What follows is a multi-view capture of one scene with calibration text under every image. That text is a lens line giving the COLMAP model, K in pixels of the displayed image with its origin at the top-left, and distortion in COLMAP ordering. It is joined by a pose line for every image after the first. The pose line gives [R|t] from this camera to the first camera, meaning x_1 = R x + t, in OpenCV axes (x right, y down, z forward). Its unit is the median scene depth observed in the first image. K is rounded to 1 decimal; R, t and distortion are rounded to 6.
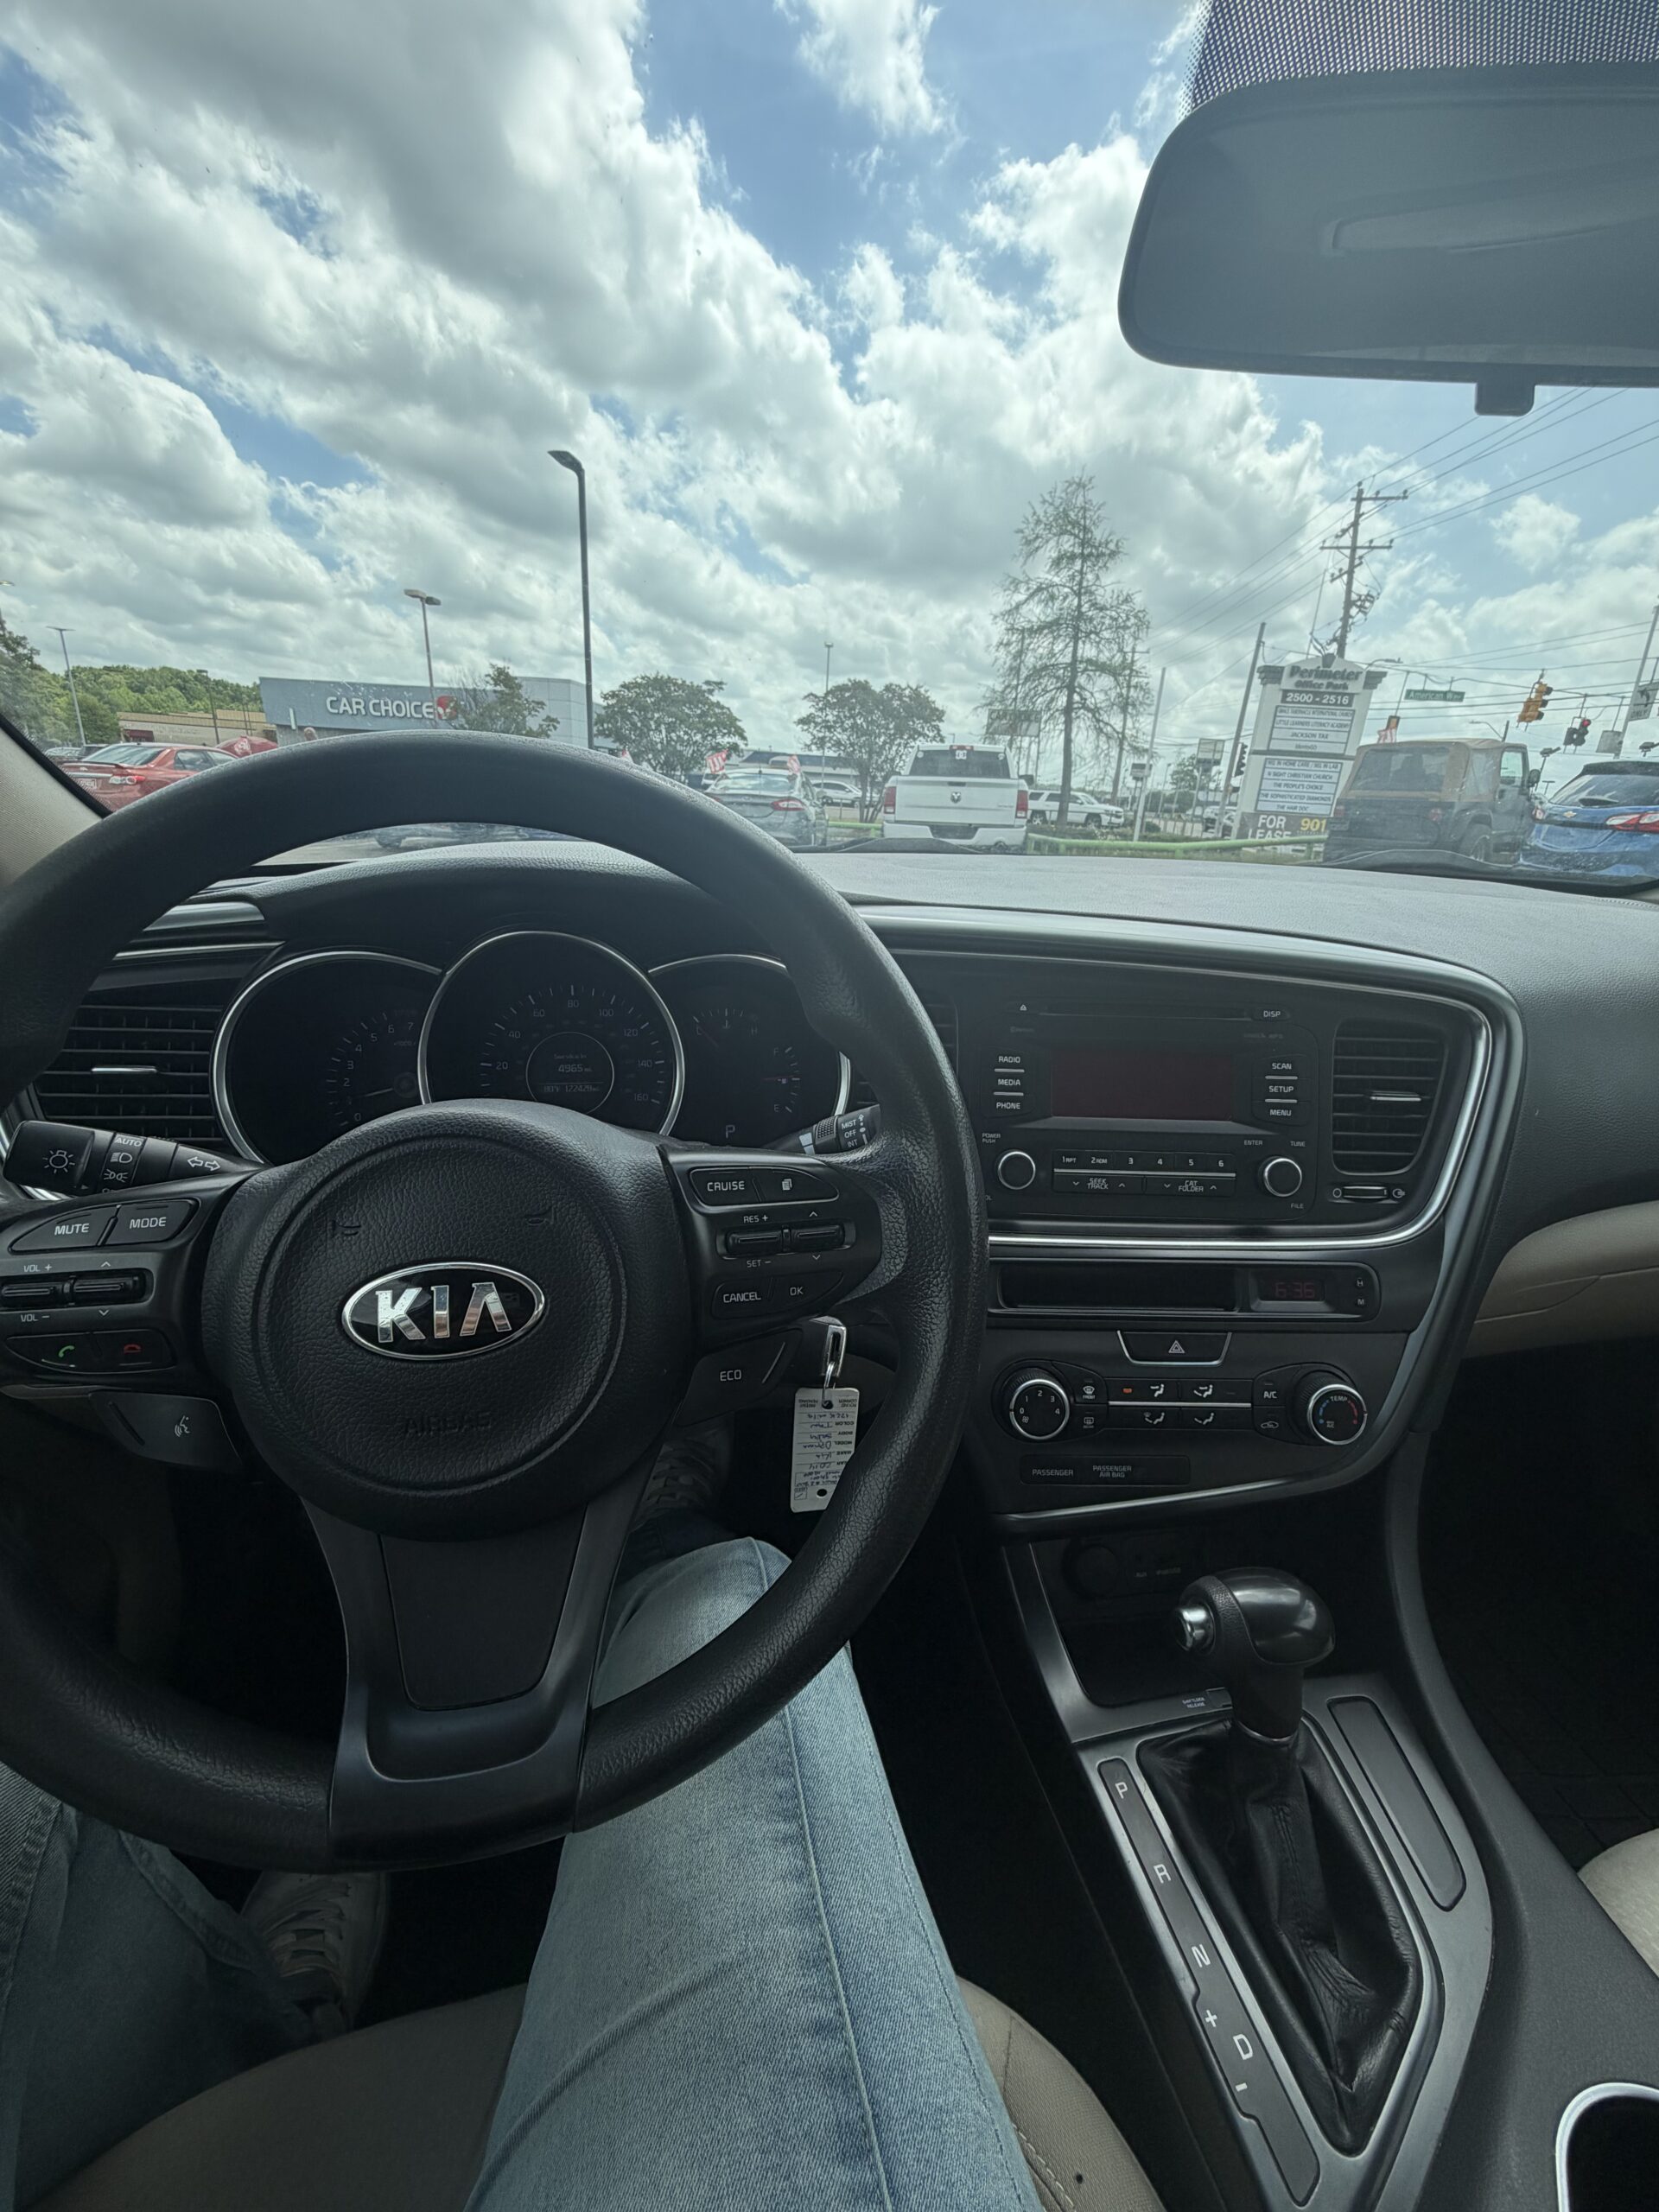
lens RADIAL K [[877.5, 0, 825.5], [0, 877.5, 1116.2], [0, 0, 1]] dist [-0.001913, -0.000123]
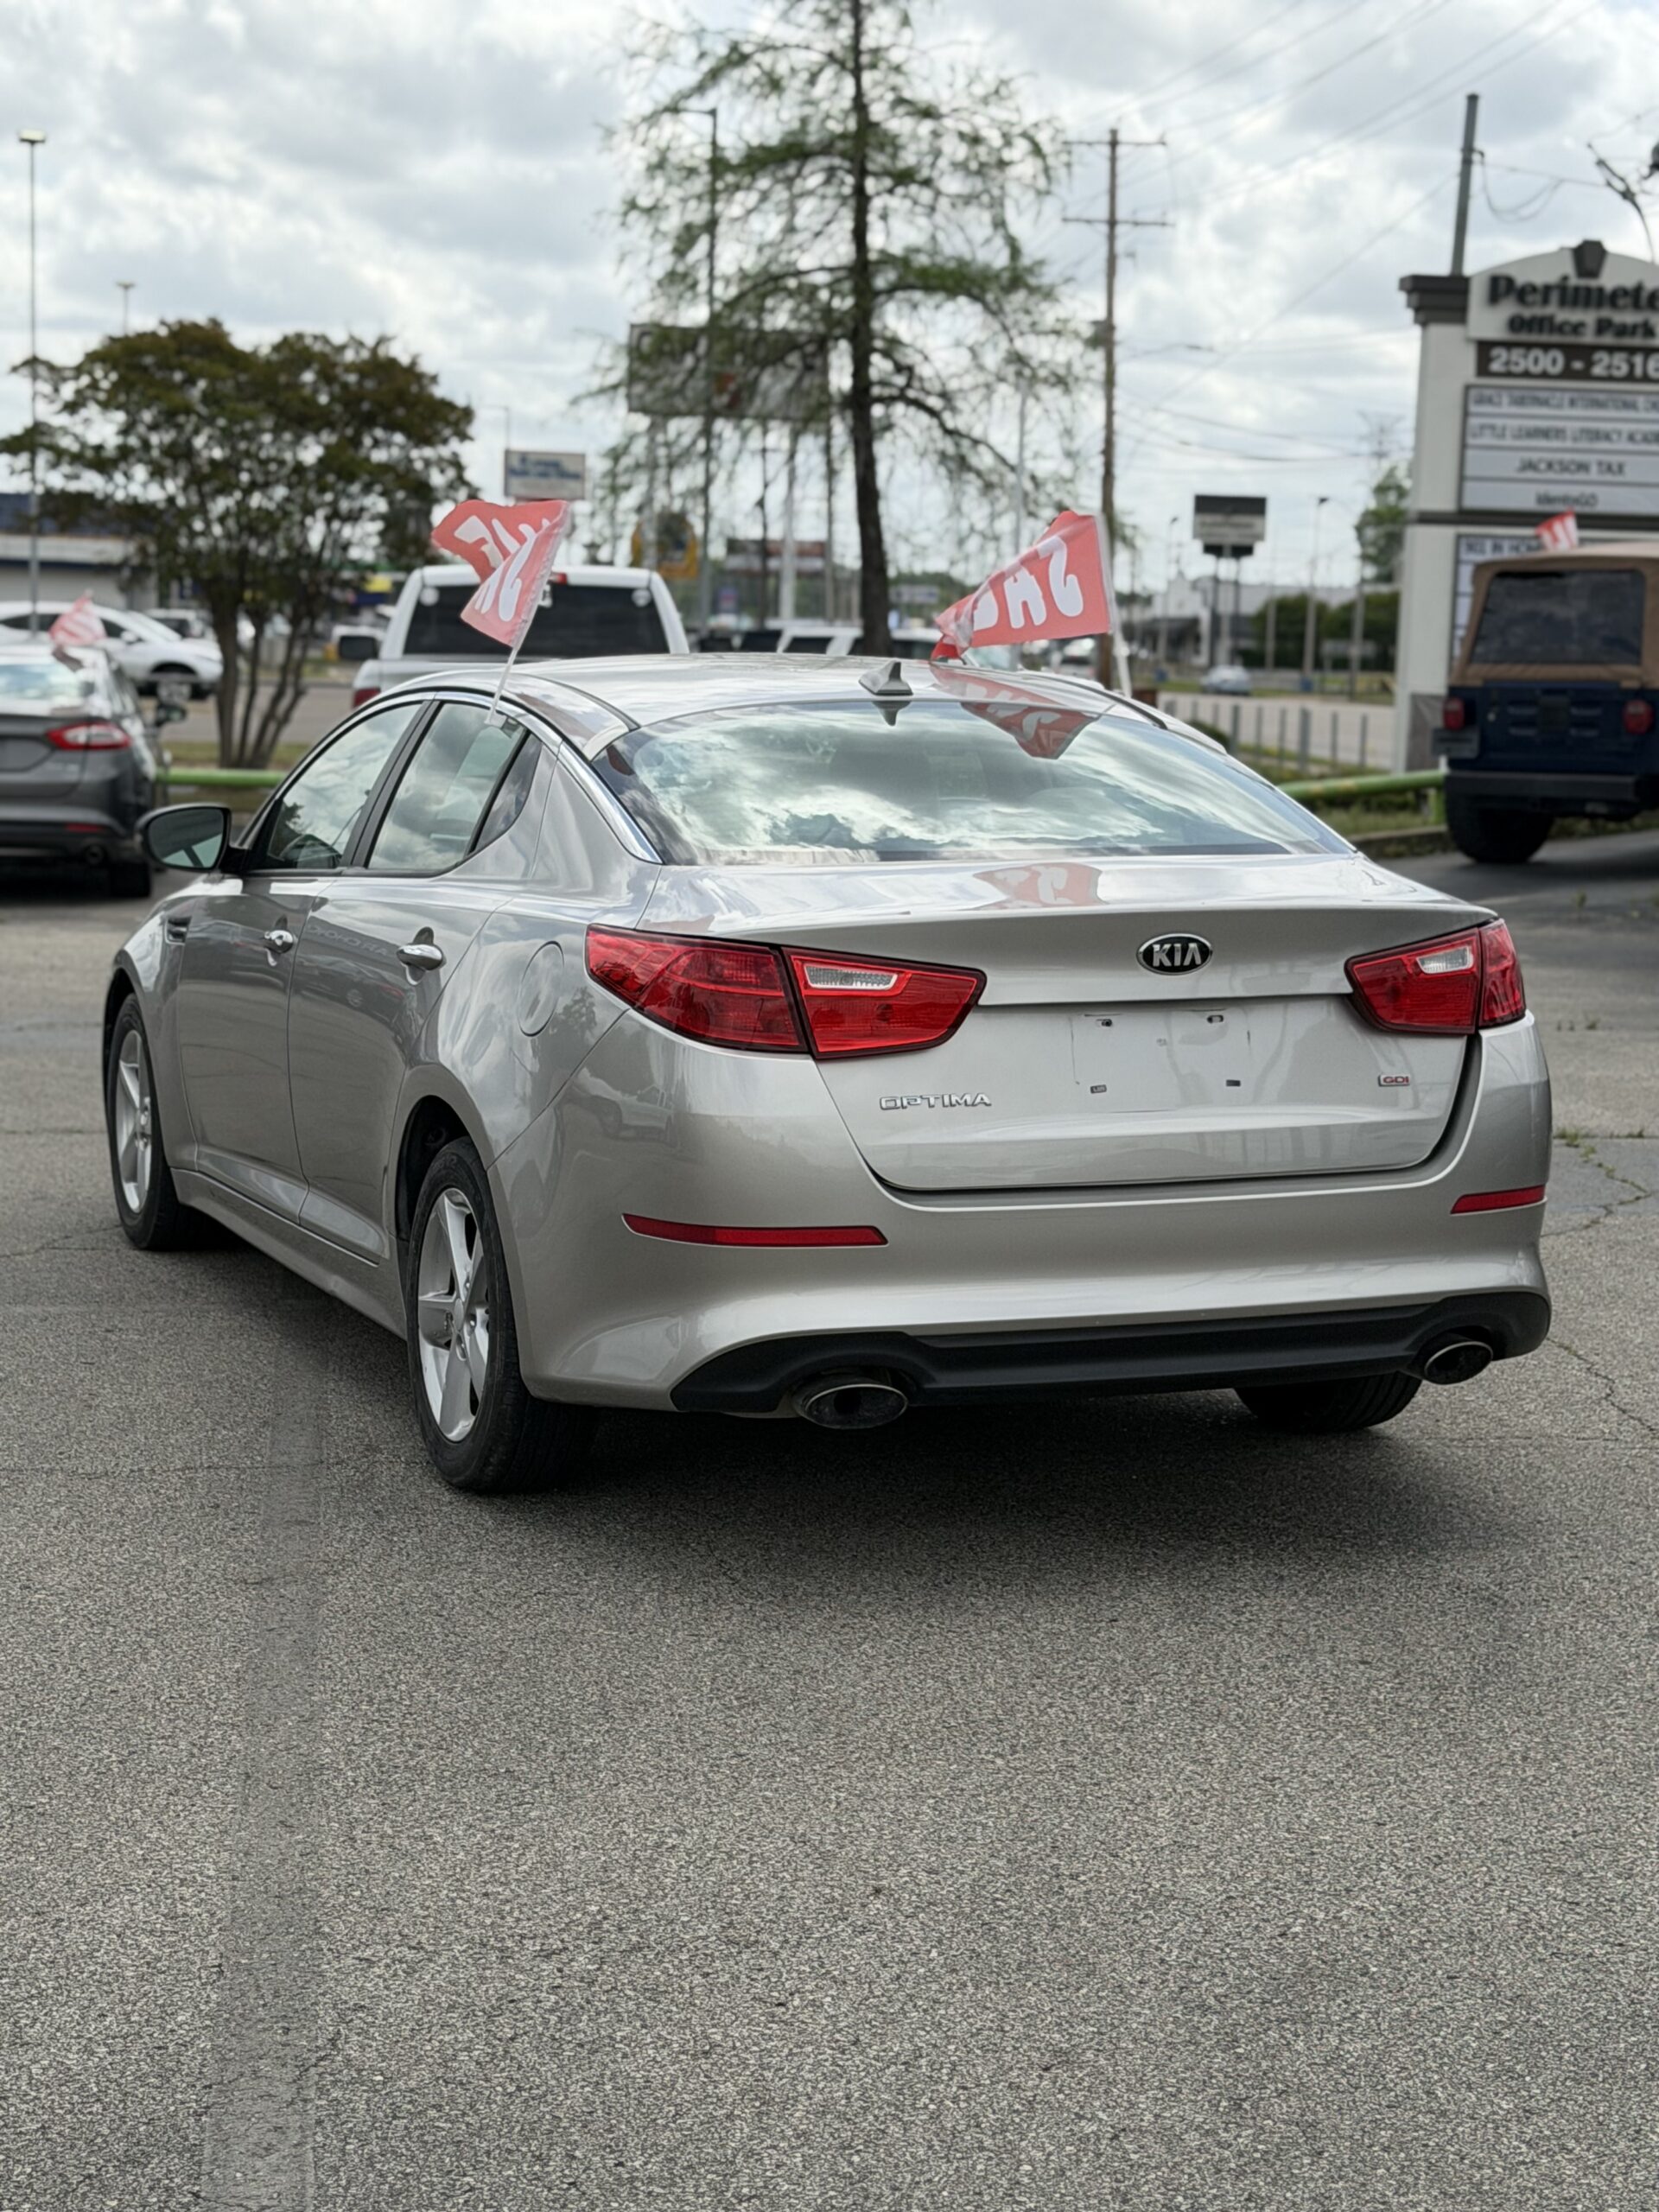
lens RADIAL K [[3974.4, 0, 829.5], [0, 3974.4, 1106.0], [0, 0, 1]] dist [0.156662, -0.021716]
pose [[0.977442, -0.048691, 0.205513, -0.047083], [0.093934, 0.971746, -0.216534, 0.103426], [-0.189163, 0.230954, 0.954399, -0.340273]]
